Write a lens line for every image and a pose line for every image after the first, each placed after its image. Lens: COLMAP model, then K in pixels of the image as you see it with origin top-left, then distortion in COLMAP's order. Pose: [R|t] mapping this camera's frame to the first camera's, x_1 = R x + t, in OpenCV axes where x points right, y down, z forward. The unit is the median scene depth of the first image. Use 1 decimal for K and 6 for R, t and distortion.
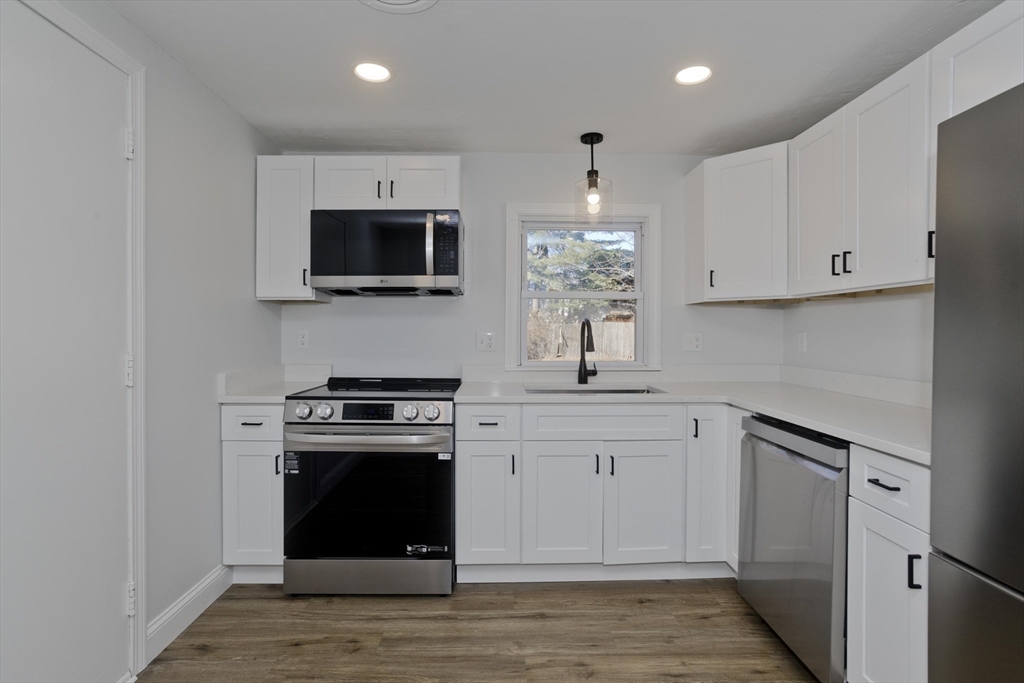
lens RADIAL K [[486.6, 0, 511.6], [0, 486.6, 328.2], [0, 0, 1]] dist [-0.046591, 0.026744]
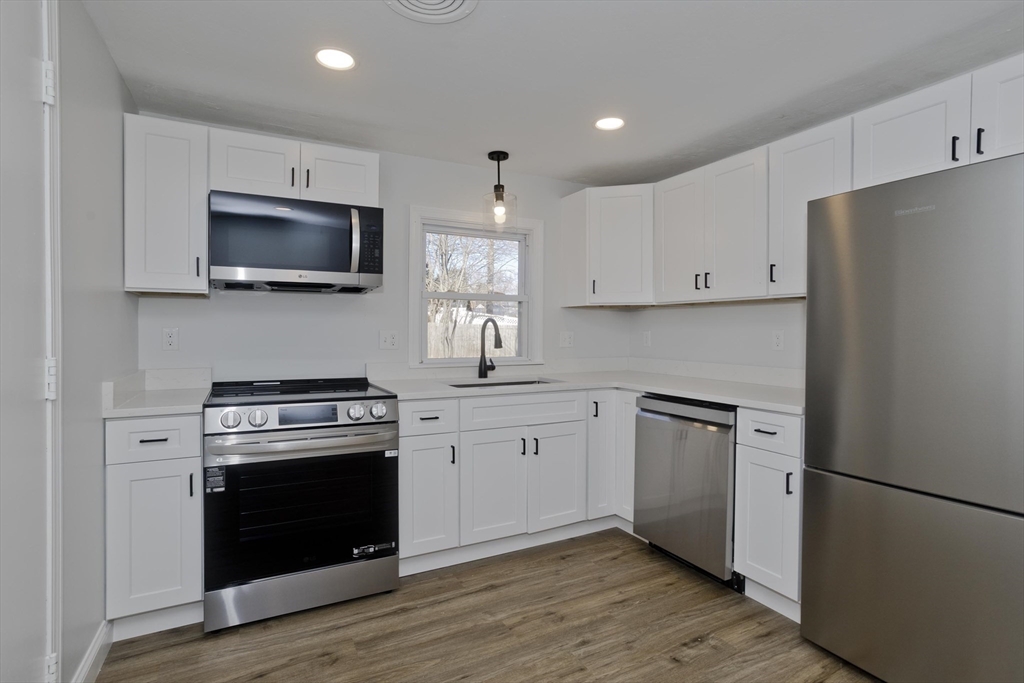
lens RADIAL K [[520.9, 0, 434.3], [0, 520.9, 329.8], [0, 0, 1]] dist [-0.038393, 0.035061]
pose [[0.905902, 0.001673, 0.423484, -0.515988], [-0.003680, 0.999986, 0.003922, 0.001937], [-0.423472, -0.005111, 0.905895, -0.019132]]
